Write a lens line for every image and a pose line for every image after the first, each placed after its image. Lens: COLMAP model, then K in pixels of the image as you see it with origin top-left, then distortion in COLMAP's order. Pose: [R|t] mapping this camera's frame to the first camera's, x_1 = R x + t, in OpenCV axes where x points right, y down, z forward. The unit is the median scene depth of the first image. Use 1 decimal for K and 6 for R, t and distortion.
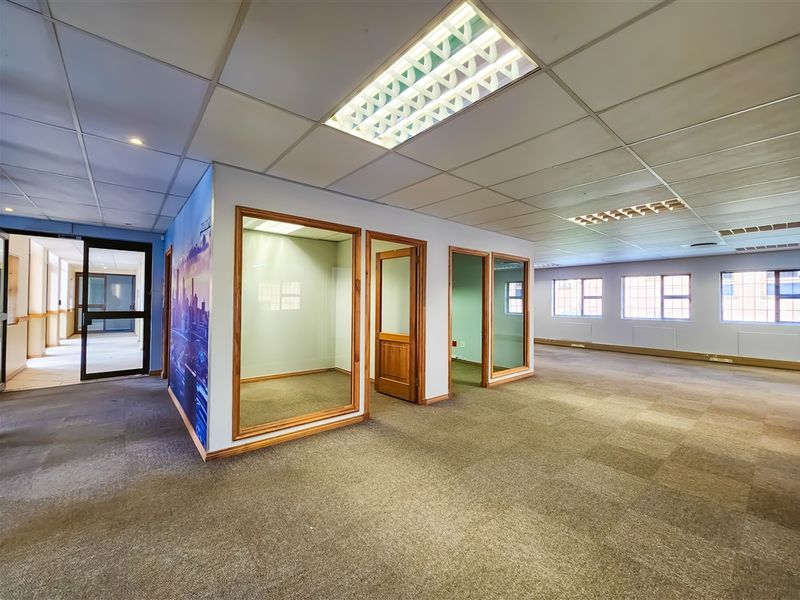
lens RADIAL K [[328.1, 0, 401.3], [0, 328.1, 298.1], [0, 0, 1]] dist [-0.000480, 0.000193]
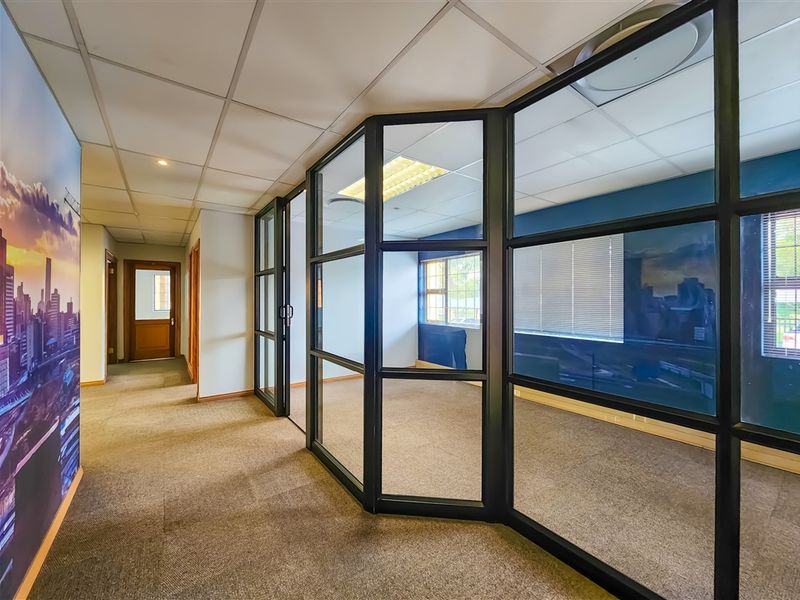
lens RADIAL K [[328.1, 0, 397.8], [0, 328.1, 299.4], [0, 0, 1]] dist [-0.000480, 0.000193]
pose [[-0.996663, -0.013720, 0.080462, -0.884228], [-0.014967, 0.999777, -0.014917, 0.003787], [-0.080239, -0.016072, -0.996646, 1.059760]]
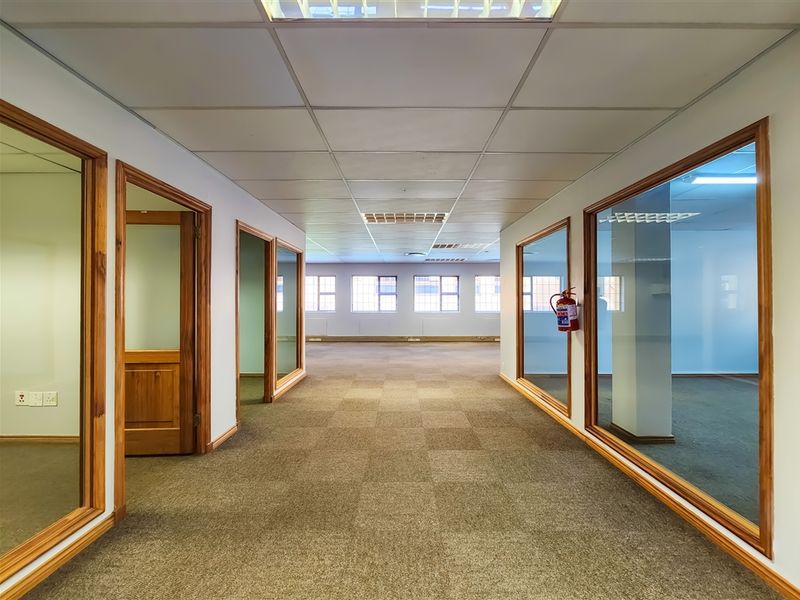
lens RADIAL K [[328.1, 0, 400.0], [0, 328.1, 299.0], [0, 0, 1]] dist [-0.000480, 0.000193]
pose [[0.652417, -0.005563, 0.757840, -0.194813], [-0.004320, 0.999930, 0.011059, 0.005923], [-0.757848, -0.010489, 0.652347, 0.294958]]
